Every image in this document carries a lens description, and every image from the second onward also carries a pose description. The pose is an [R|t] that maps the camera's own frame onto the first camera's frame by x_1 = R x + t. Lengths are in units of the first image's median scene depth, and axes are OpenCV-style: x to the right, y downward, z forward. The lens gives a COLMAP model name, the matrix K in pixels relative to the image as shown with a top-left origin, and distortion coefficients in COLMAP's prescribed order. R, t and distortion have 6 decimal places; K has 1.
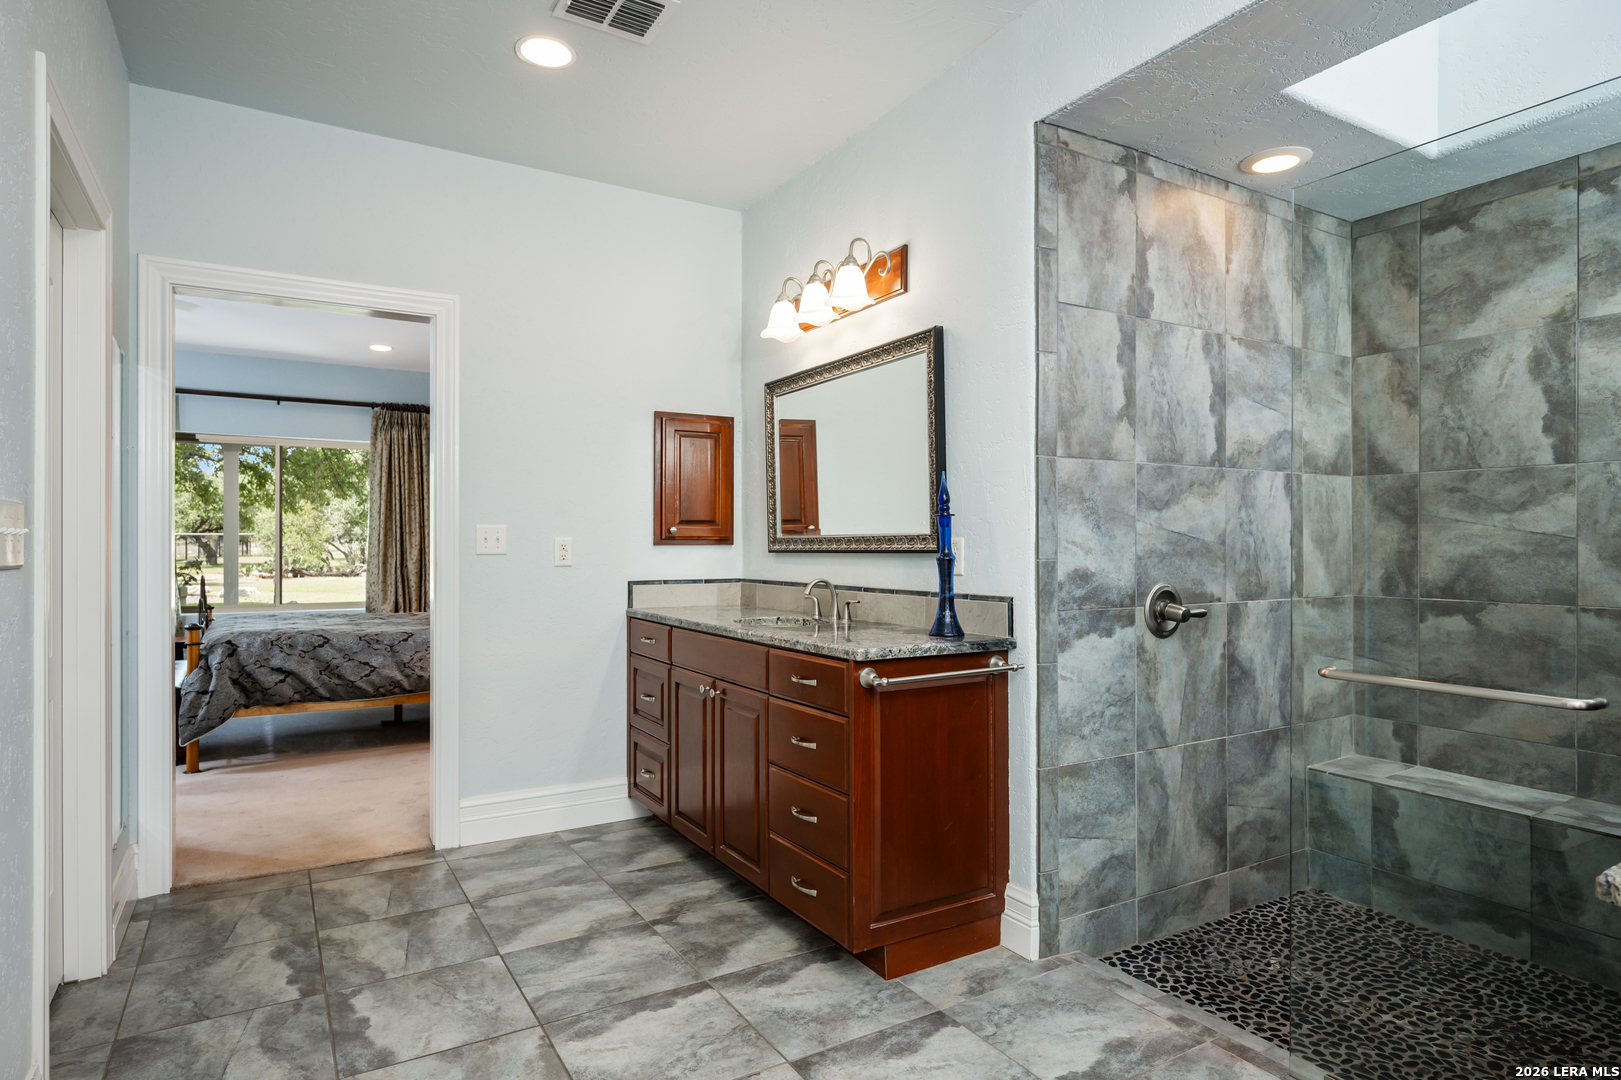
lens RADIAL K [[862.6, 0, 799.0], [0, 862.6, 545.0], [0, 0, 1]] dist [-0.000921, -0.000390]
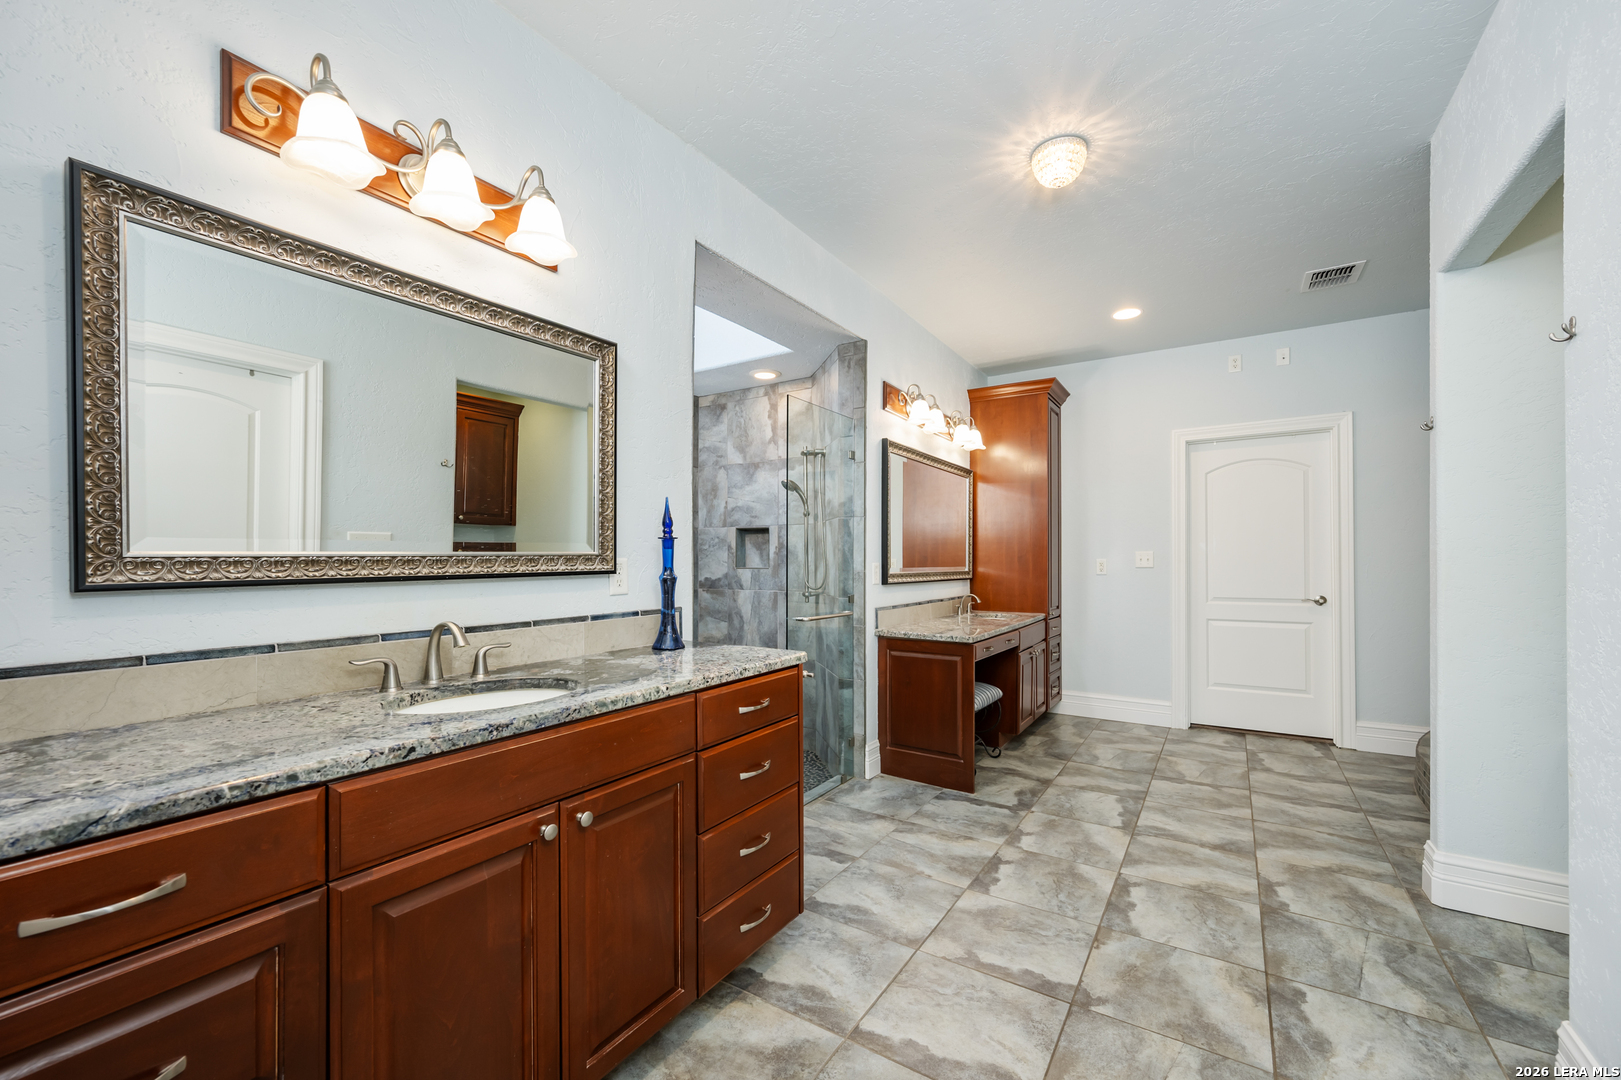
lens RADIAL K [[635.6, 0, 806.9], [0, 635.6, 563.8], [0, 0, 1]] dist [-0.001211, -0.000052]
pose [[-0.412706, -0.002292, 0.910861, -0.632570], [0.005323, 0.999974, 0.004928, -0.004620], [-0.910849, 0.006882, -0.412683, 1.176231]]
